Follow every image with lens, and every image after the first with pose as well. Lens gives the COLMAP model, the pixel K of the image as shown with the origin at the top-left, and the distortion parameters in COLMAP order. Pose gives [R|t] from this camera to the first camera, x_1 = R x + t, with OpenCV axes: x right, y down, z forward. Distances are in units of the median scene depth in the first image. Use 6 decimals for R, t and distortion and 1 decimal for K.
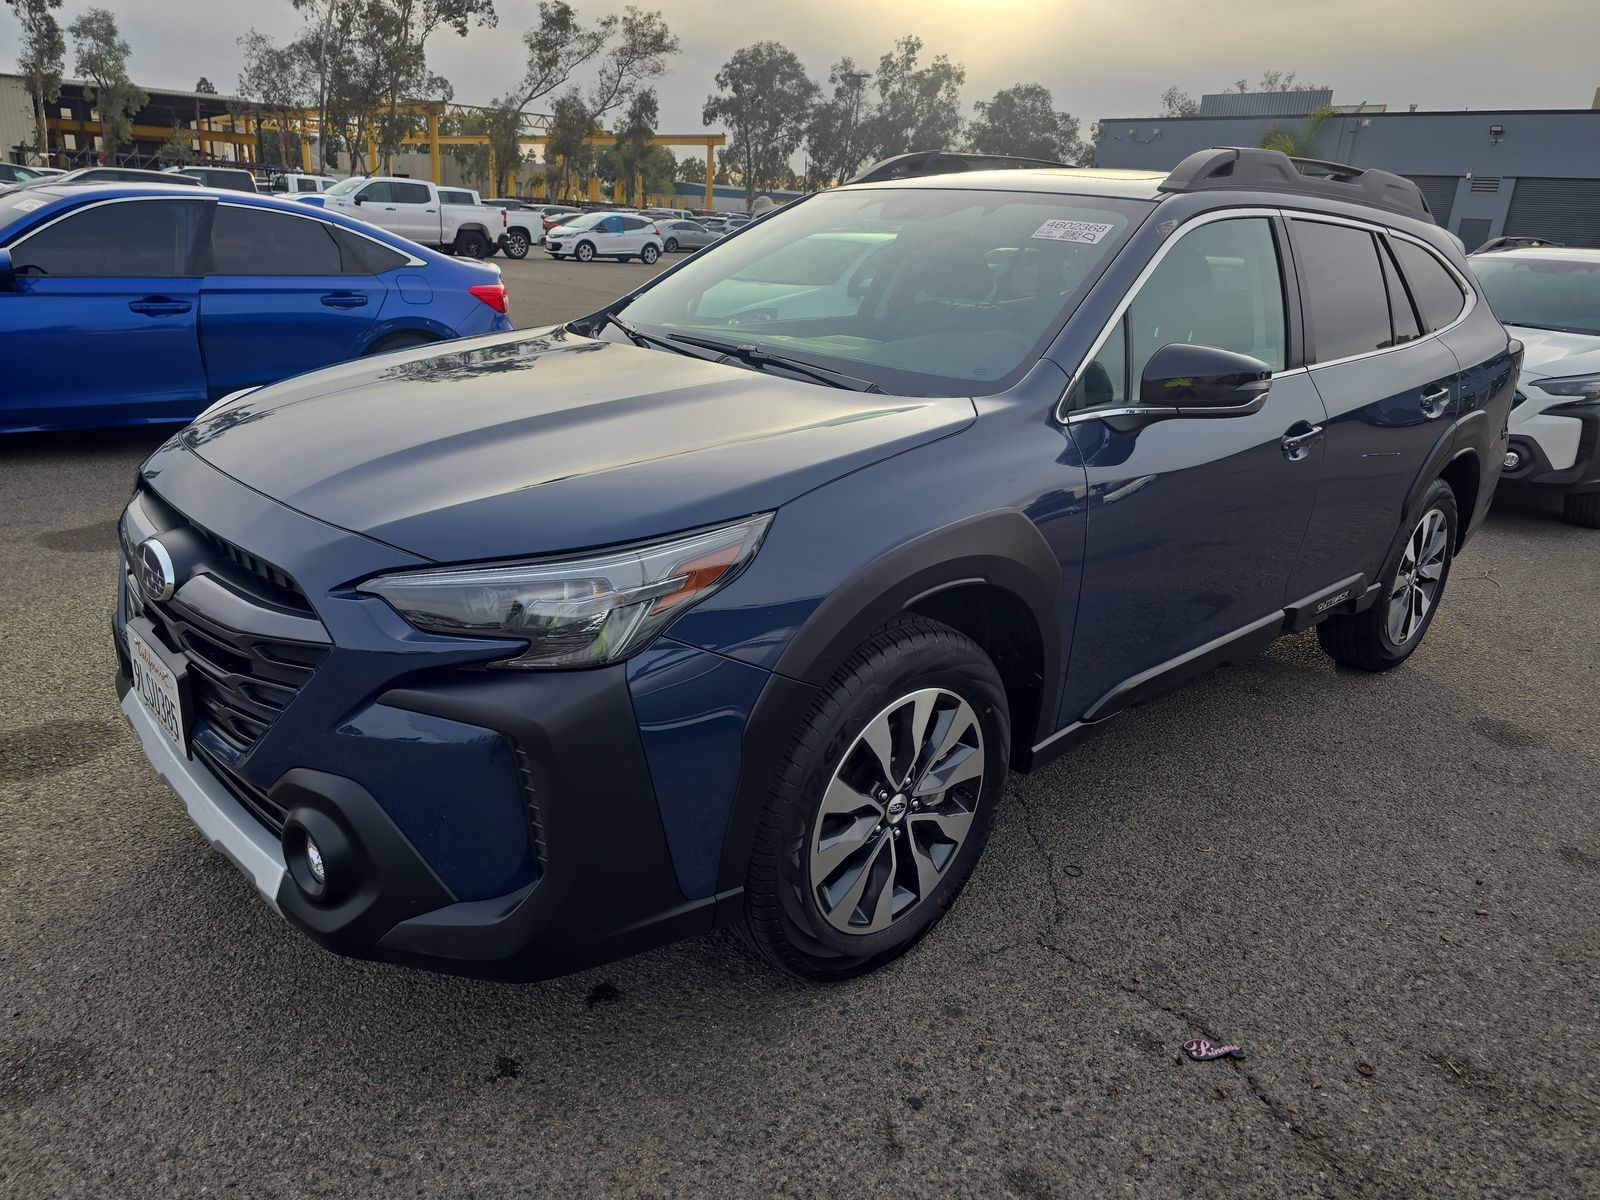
lens RADIAL K [[1117.1, 0, 804.2], [0, 1117.1, 608.8], [0, 0, 1]] dist [0.004412, 0.005232]
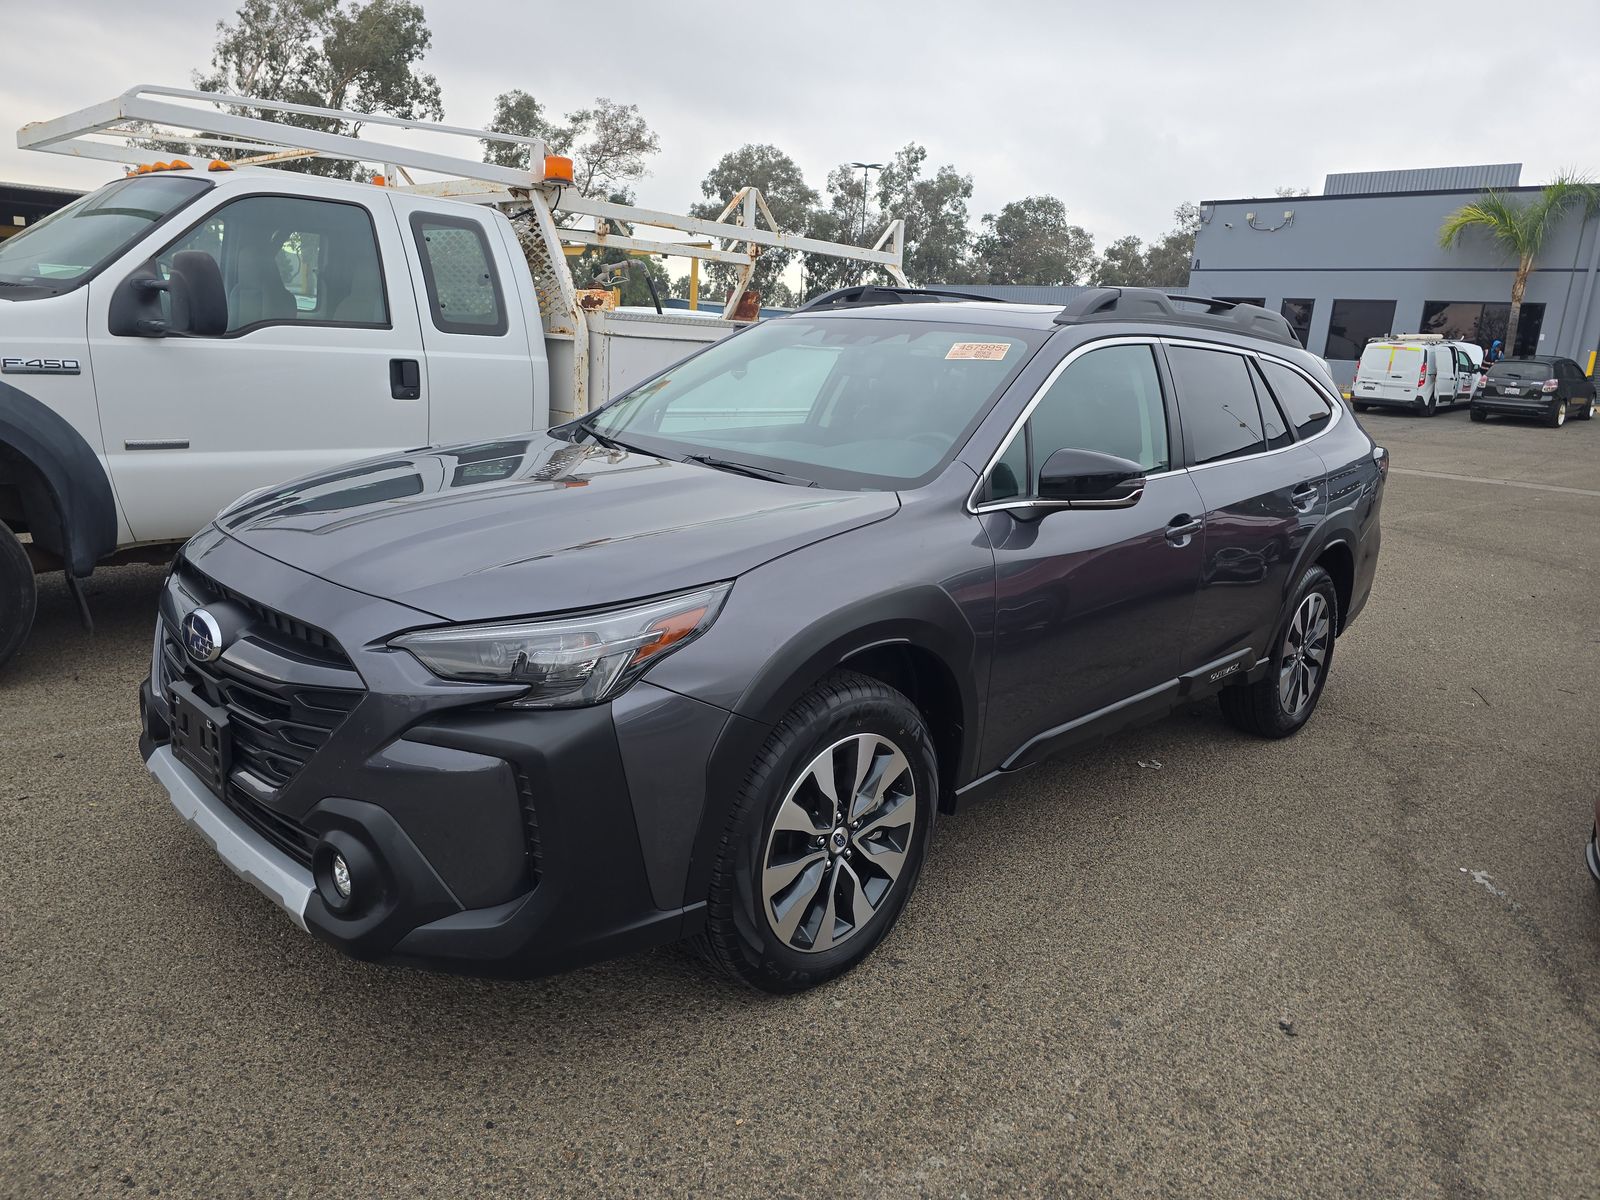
lens RADIAL K [[1117.1, 0, 807.0], [0, 1117.1, 587.1], [0, 0, 1]] dist [0.004412, 0.005232]
pose [[0.998959, -0.005350, 0.045308, -0.001139], [0.010475, 0.993465, -0.113656, 0.050919], [-0.044404, 0.114012, 0.992487, -0.181256]]
